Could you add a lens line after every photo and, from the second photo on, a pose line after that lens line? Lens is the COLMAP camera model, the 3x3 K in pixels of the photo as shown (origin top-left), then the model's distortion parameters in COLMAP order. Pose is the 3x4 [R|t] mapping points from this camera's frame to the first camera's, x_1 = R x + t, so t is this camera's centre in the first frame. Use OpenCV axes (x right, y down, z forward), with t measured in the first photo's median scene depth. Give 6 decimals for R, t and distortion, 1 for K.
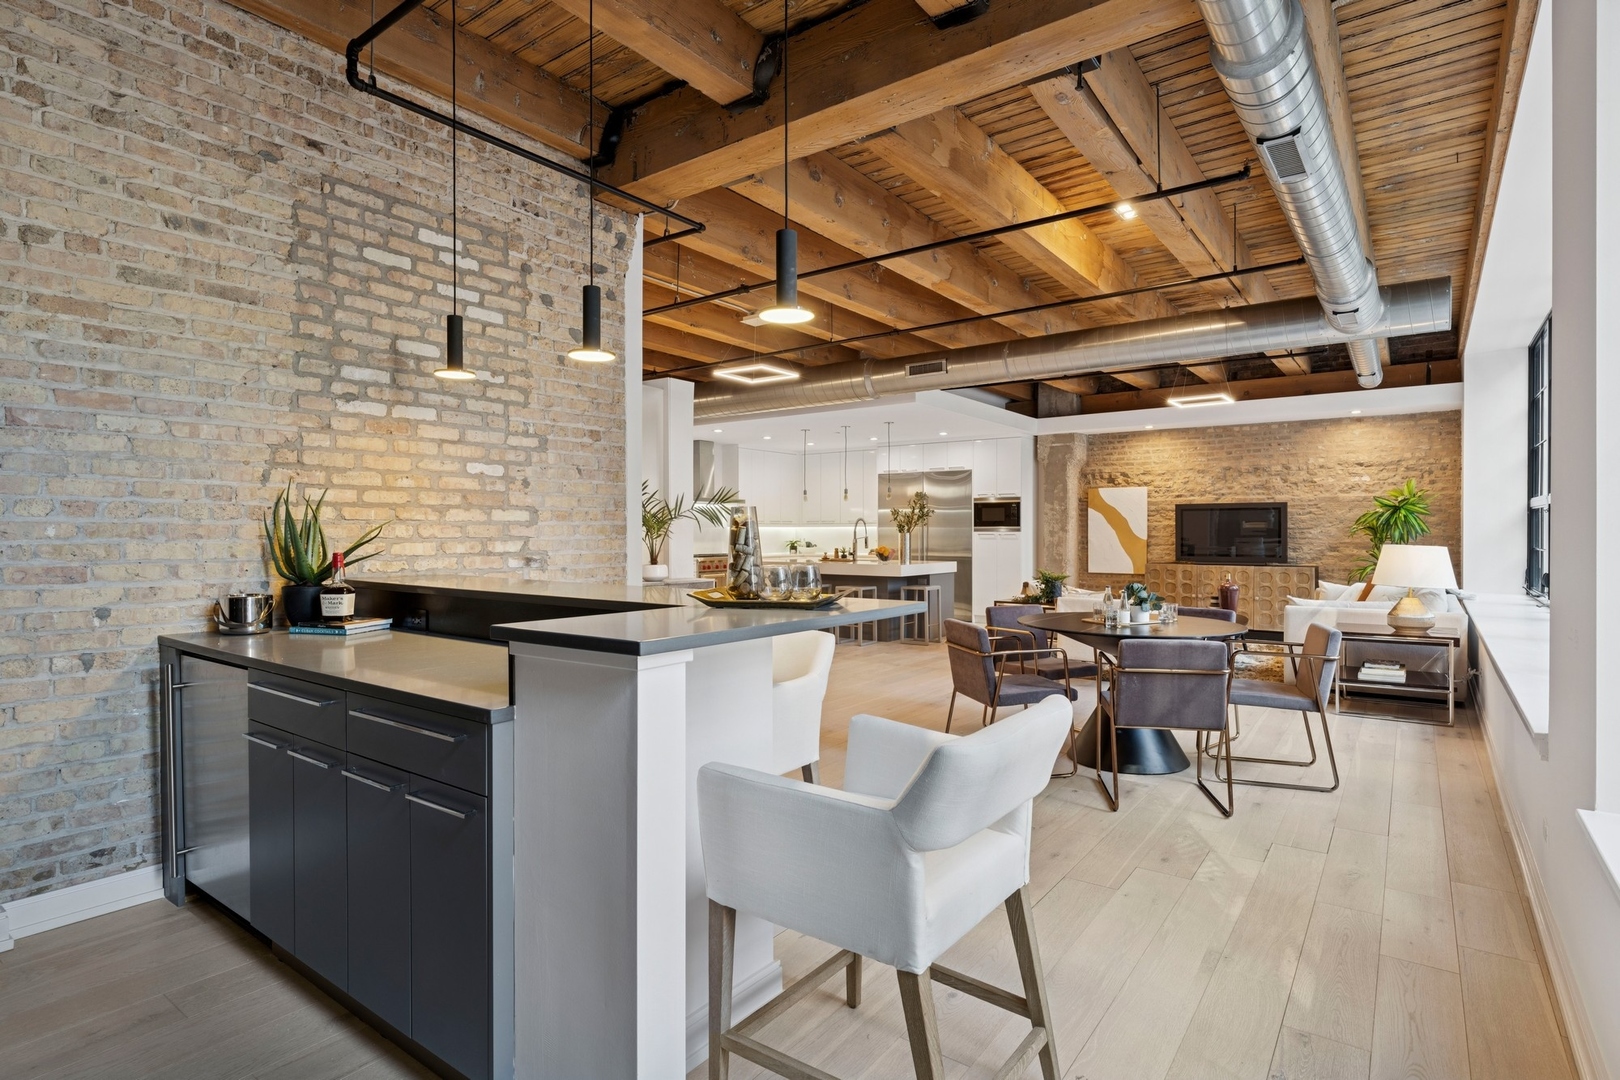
lens RADIAL K [[848.0, 0, 810.1], [0, 848.0, 536.4], [0, 0, 1]] dist [-0.006755, -0.001250]
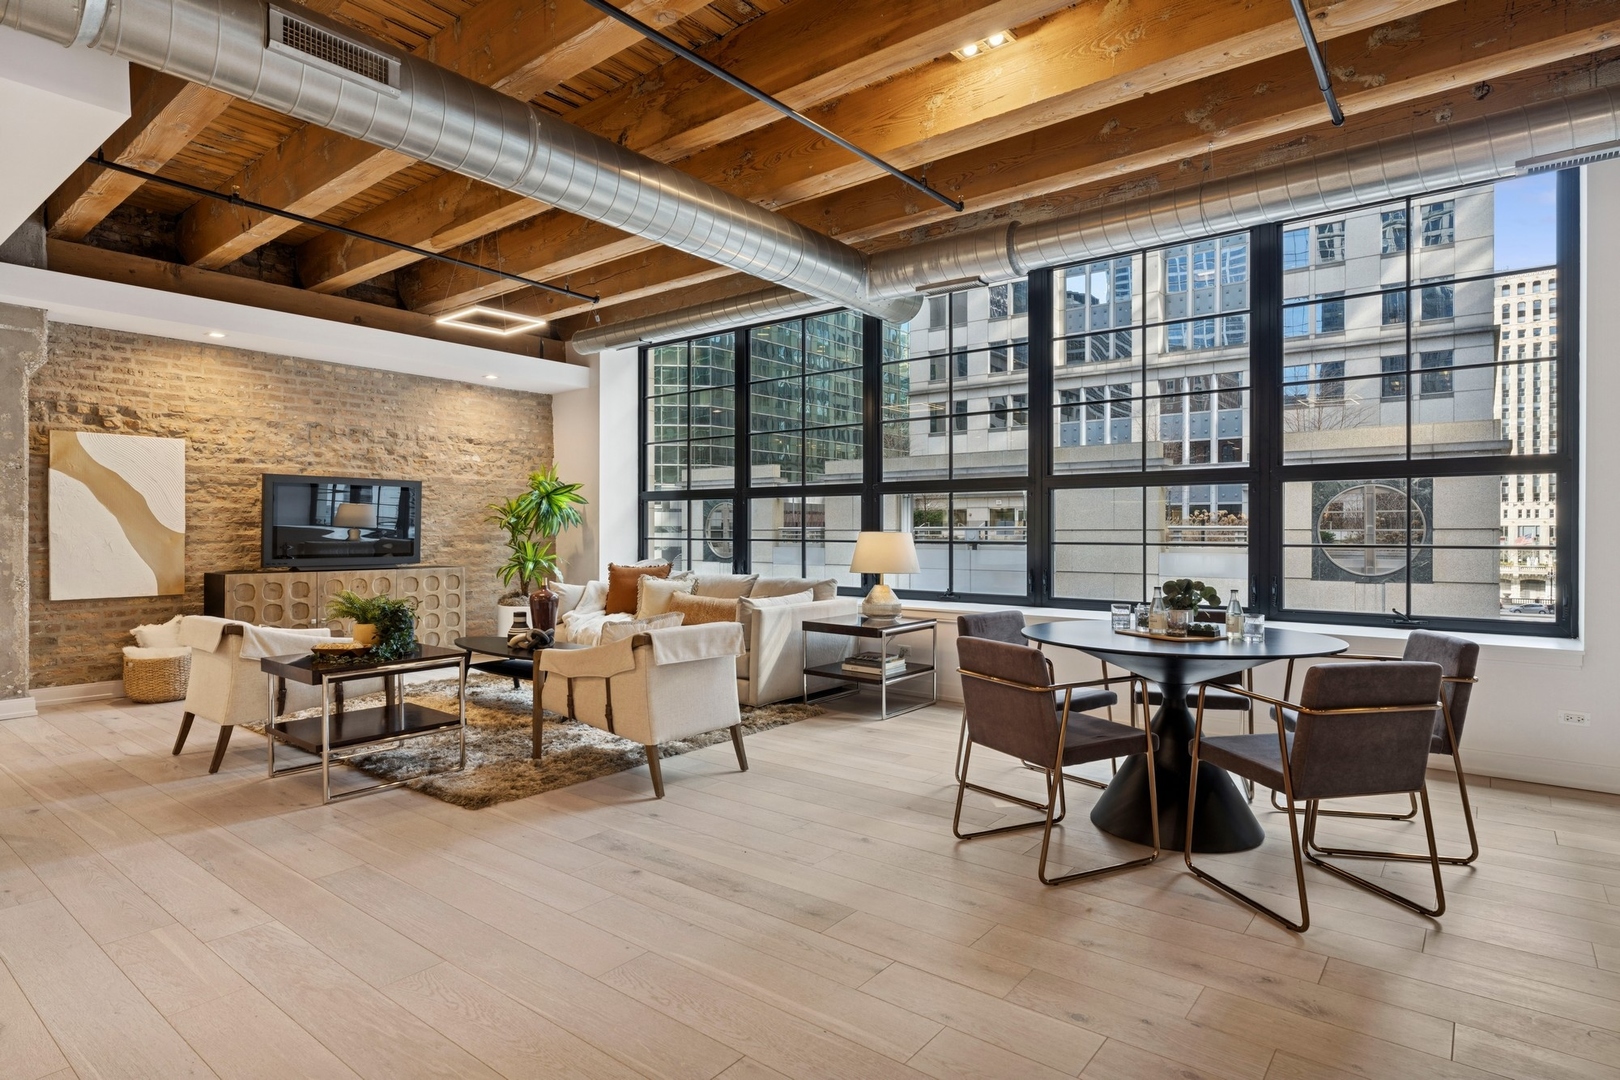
lens RADIAL K [[870.8, 0, 788.2], [0, 870.8, 537.7], [0, 0, 1]] dist [0.015106, -0.002052]
pose [[0.052918, -0.006049, 0.998581, -0.174981], [0.005249, 0.999970, 0.005779, 0.005865], [-0.998585, 0.004935, 0.052949, 0.607356]]
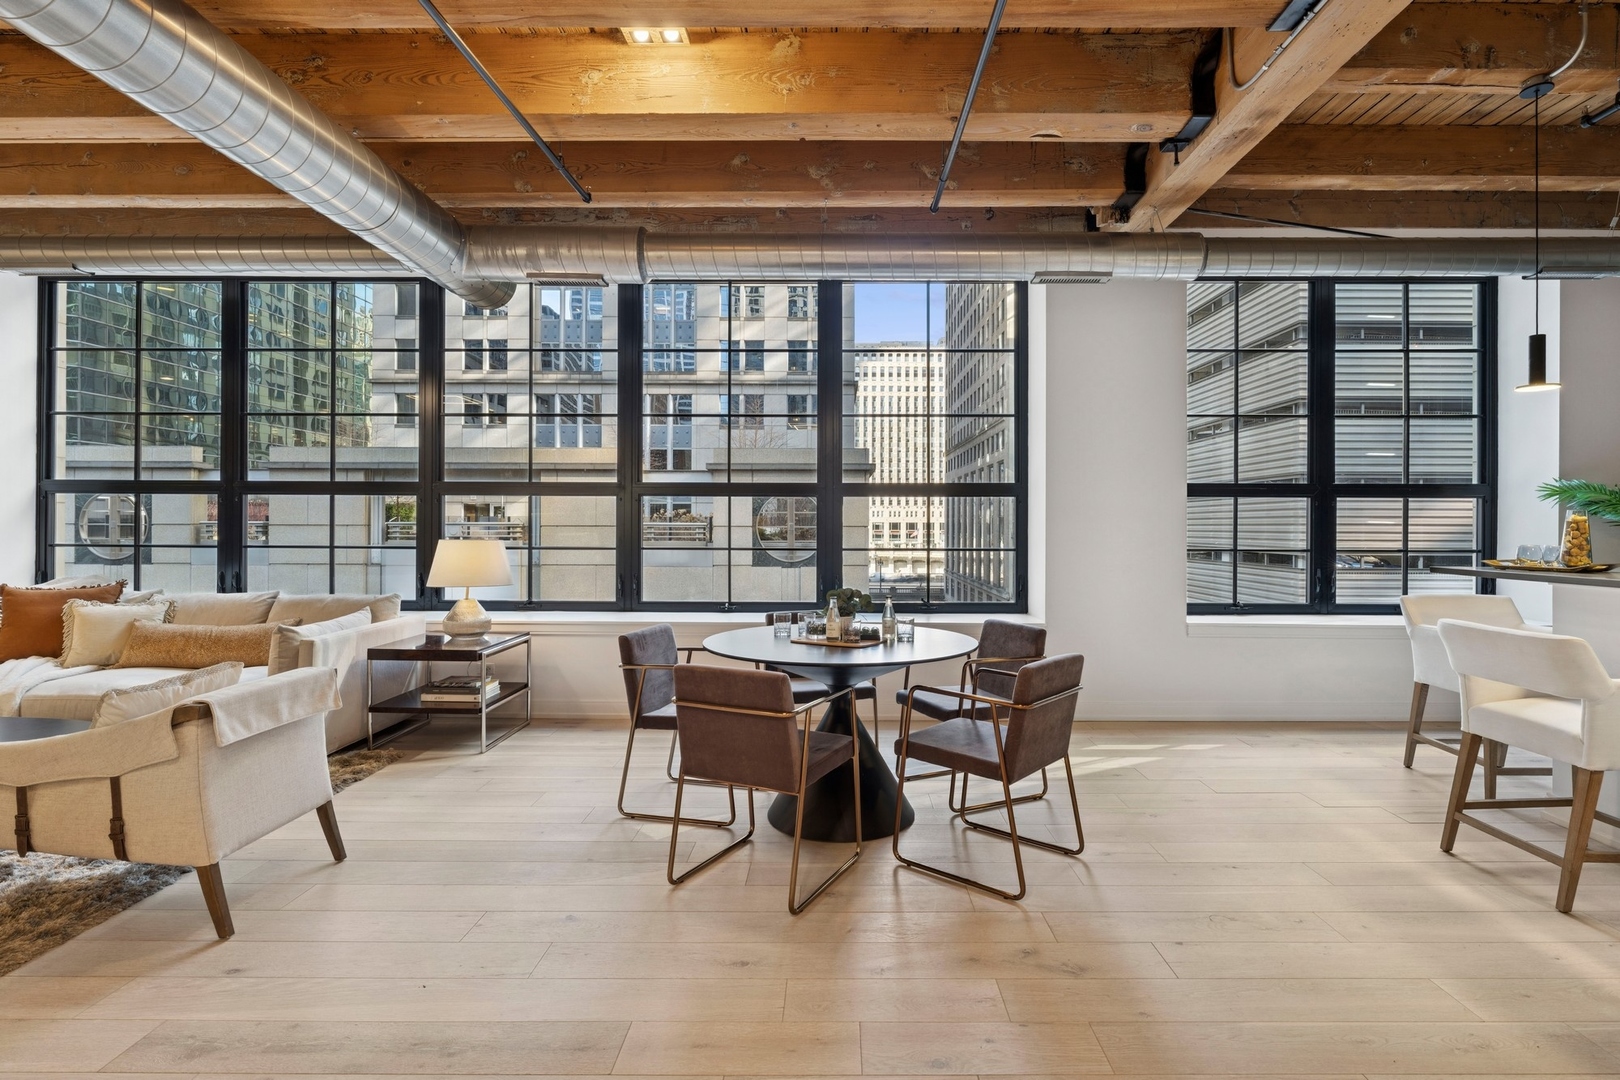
lens RADIAL K [[792.6, 0, 832.2], [0, 792.6, 525.3], [0, 0, 1]] dist [0.000803, 0.000858]
pose [[-0.583089, -0.000248, 0.812408, -0.098583], [0.003366, 0.999991, 0.002721, -0.003264], [-0.812401, 0.004321, -0.583083, 0.675233]]
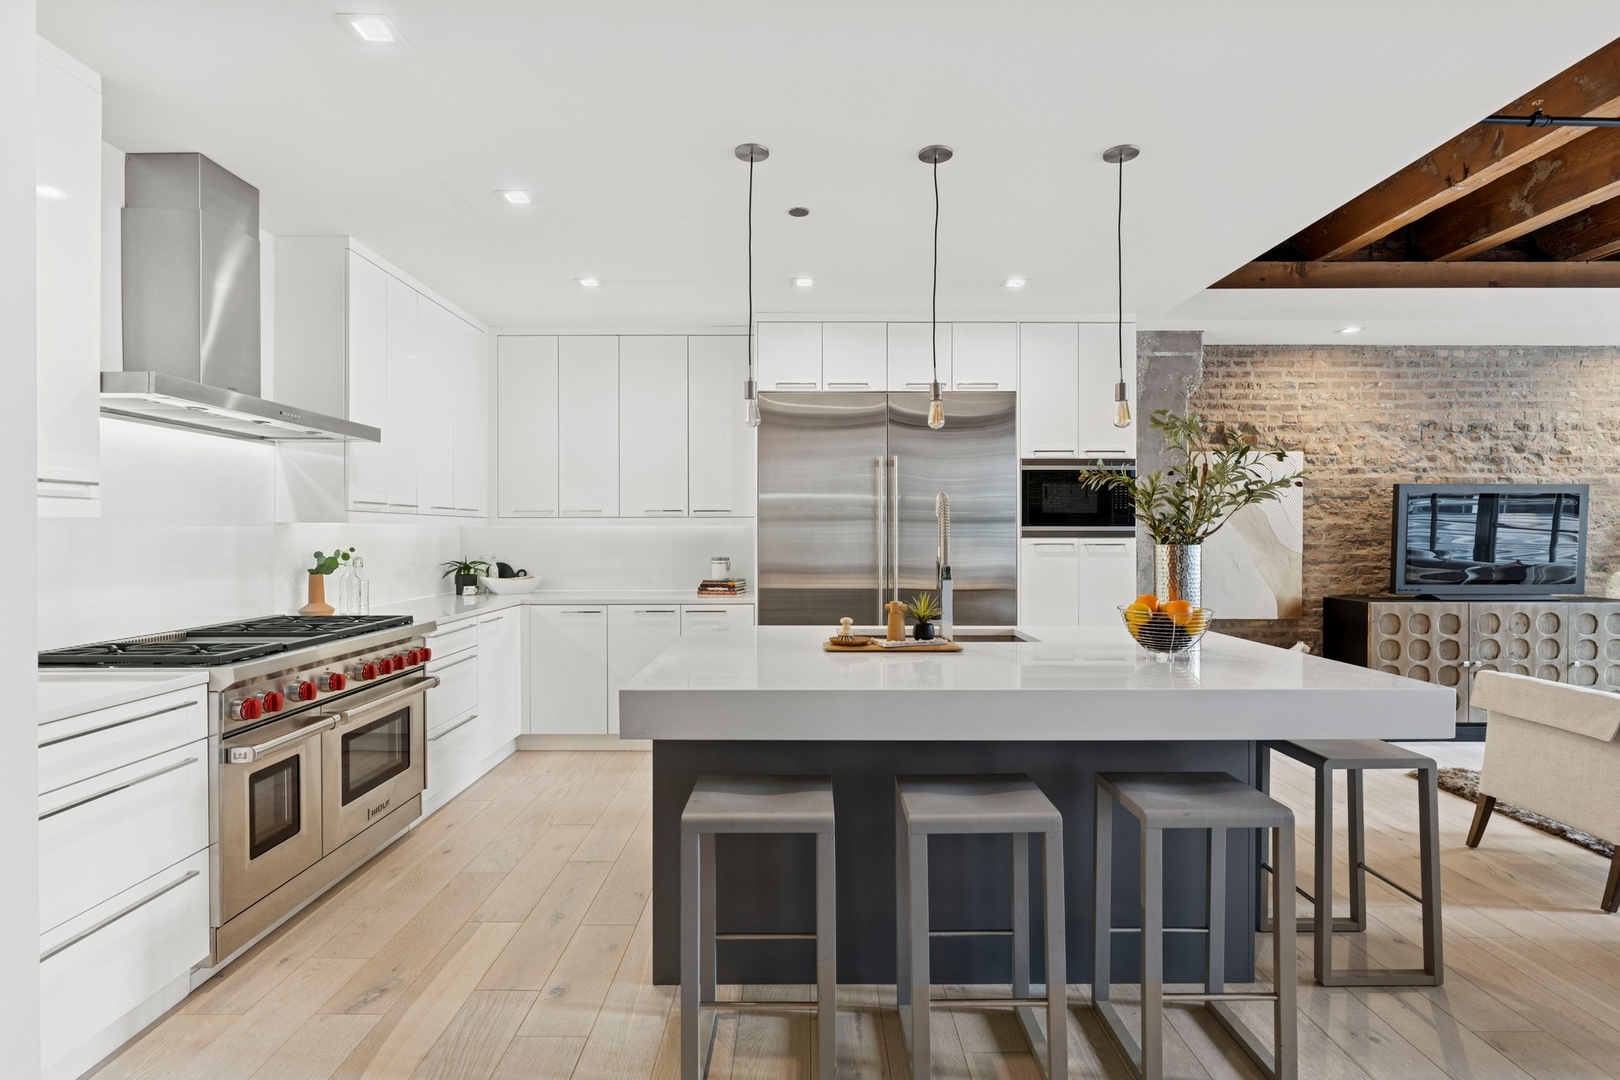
lens RADIAL K [[792.6, 0, 802.2], [0, 792.6, 533.3], [0, 0, 1]] dist [0.000803, 0.000858]
pose [[0.801862, 0.004003, 0.597497, -0.148431], [0.003100, 0.999936, -0.010859, -0.004266], [-0.597502, 0.010560, 0.801798, 0.847697]]
